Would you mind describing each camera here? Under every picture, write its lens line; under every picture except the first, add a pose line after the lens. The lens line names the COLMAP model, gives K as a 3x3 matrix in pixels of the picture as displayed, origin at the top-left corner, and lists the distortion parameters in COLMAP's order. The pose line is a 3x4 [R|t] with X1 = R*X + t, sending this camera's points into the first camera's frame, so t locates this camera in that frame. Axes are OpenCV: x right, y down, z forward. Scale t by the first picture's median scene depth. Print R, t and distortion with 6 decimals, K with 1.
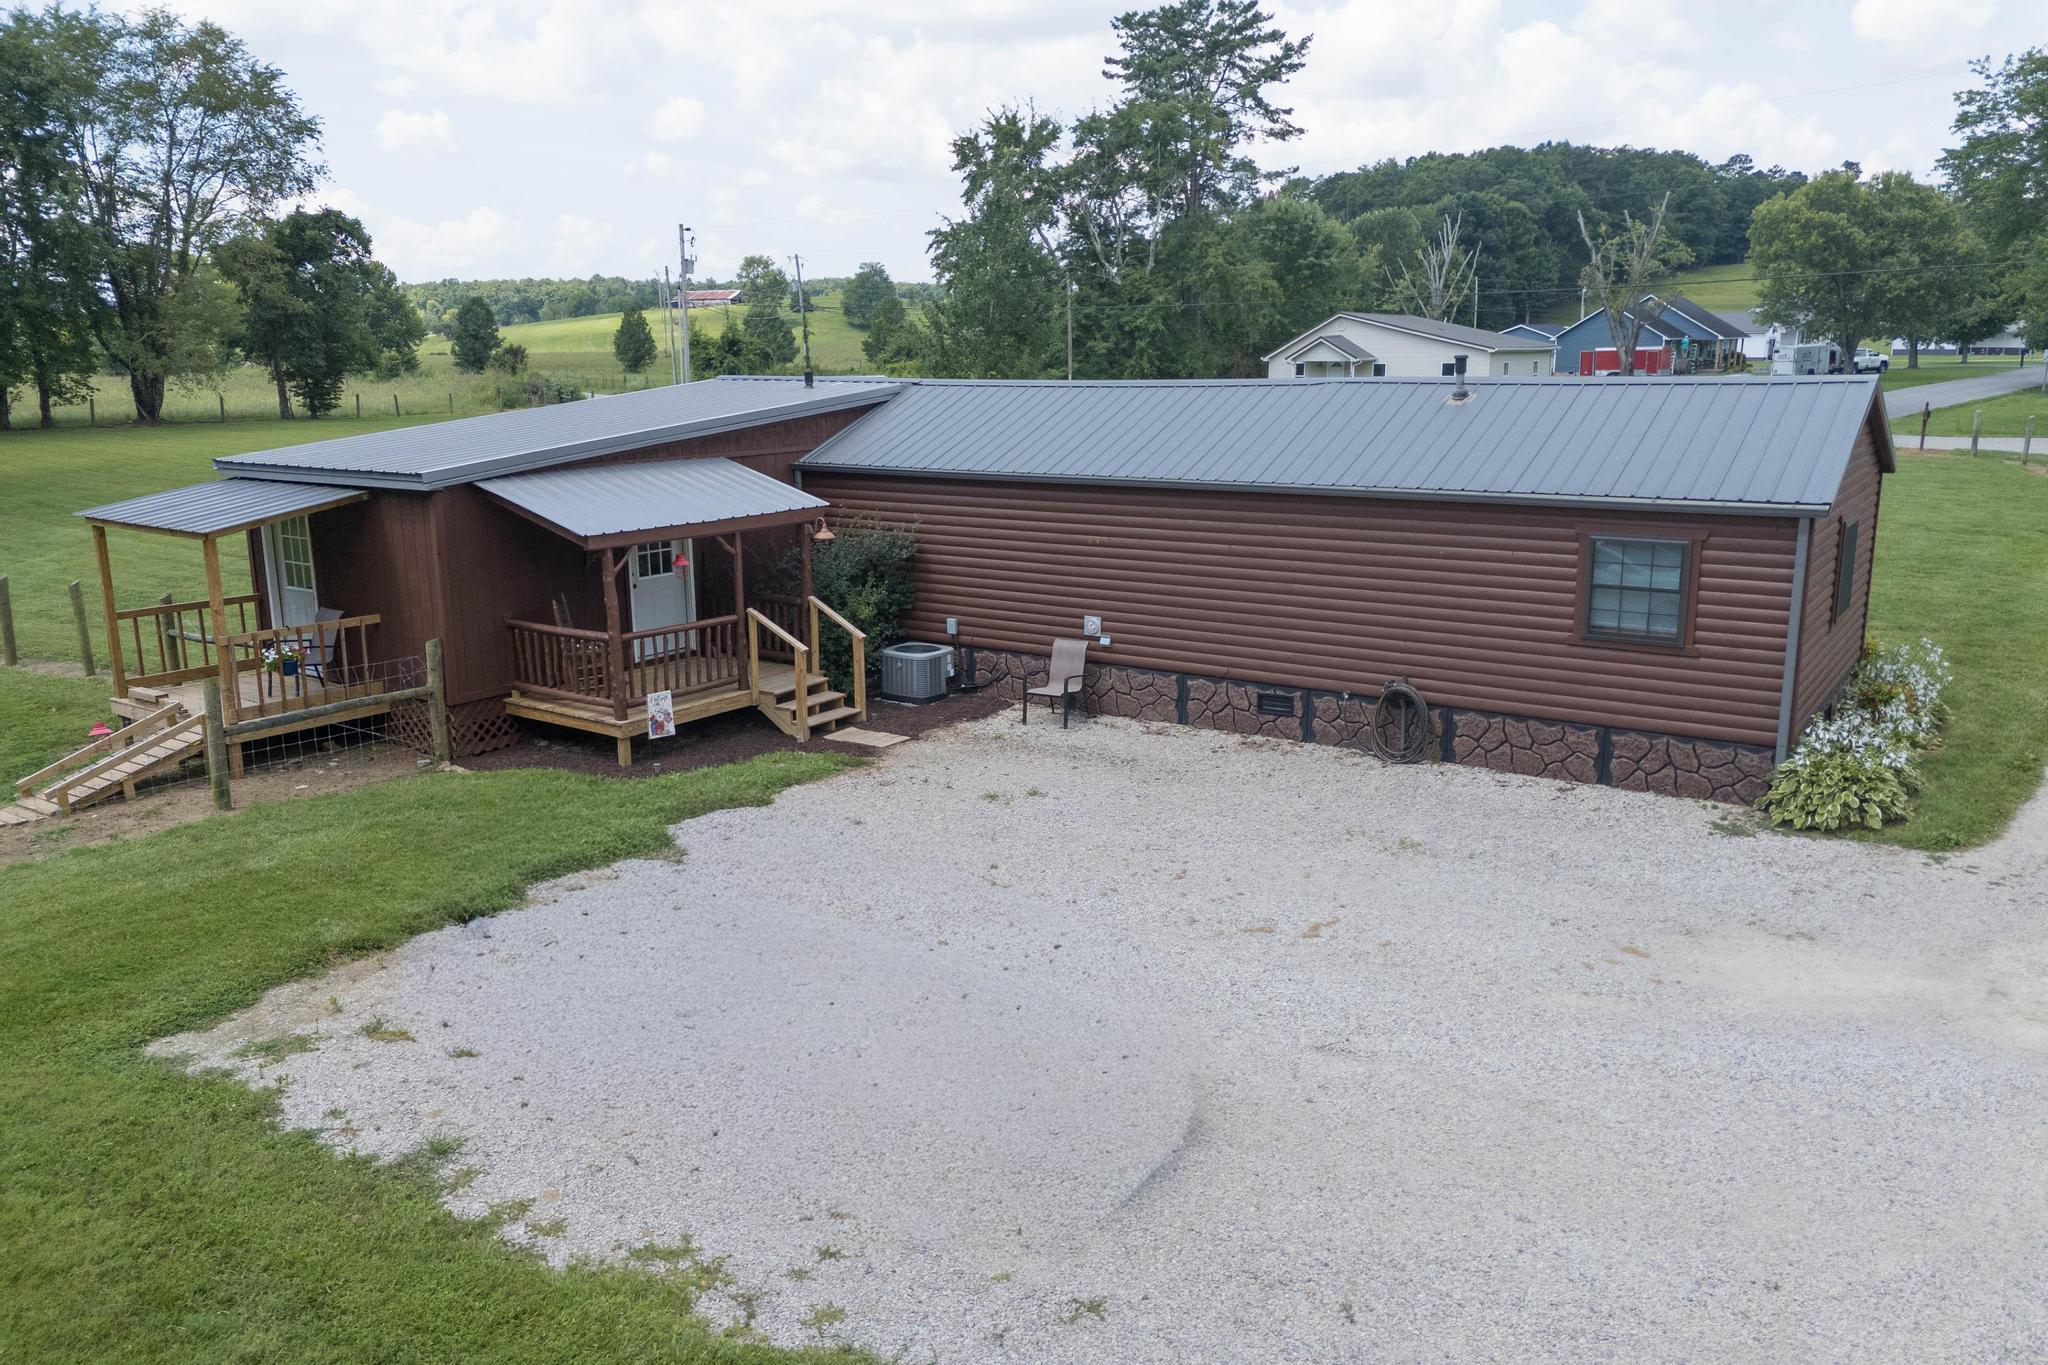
lens RADIAL K [[1501.3, 0, 1017.9], [0, 1501.3, 673.8], [0, 0, 1]] dist [0.063867, -0.054181]
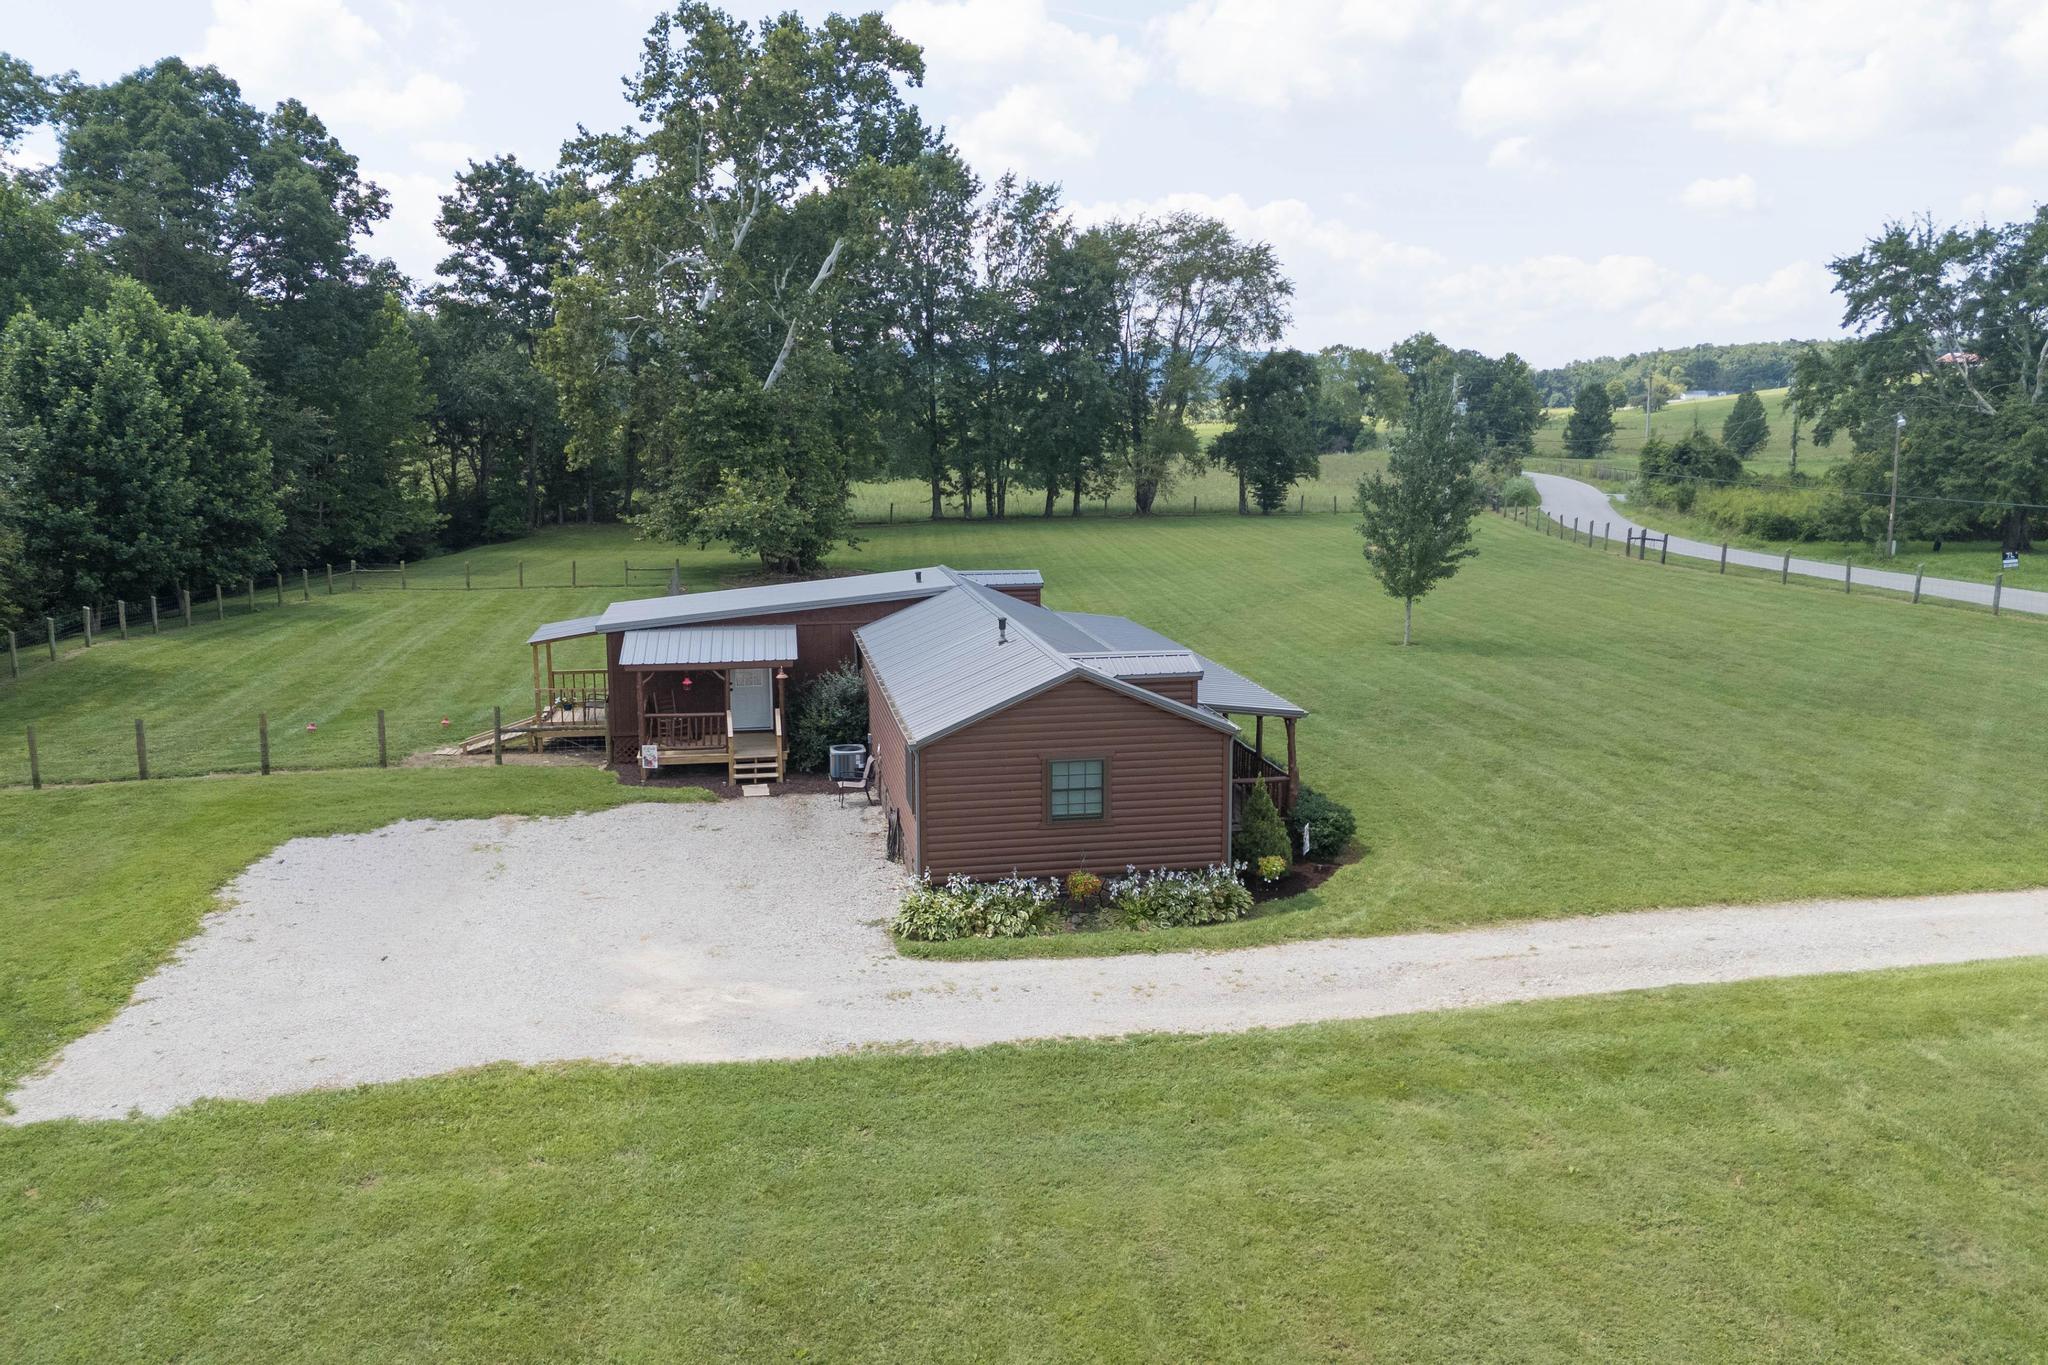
lens RADIAL K [[1501.3, 0, 1027.4], [0, 1501.3, 675.6], [0, 0, 1]] dist [0.063867, -0.054181]
pose [[0.713436, 0.128663, -0.688806, 0.298605], [-0.154138, 0.987737, 0.024851, -0.041557], [0.683557, 0.088441, 0.724519, -0.022501]]
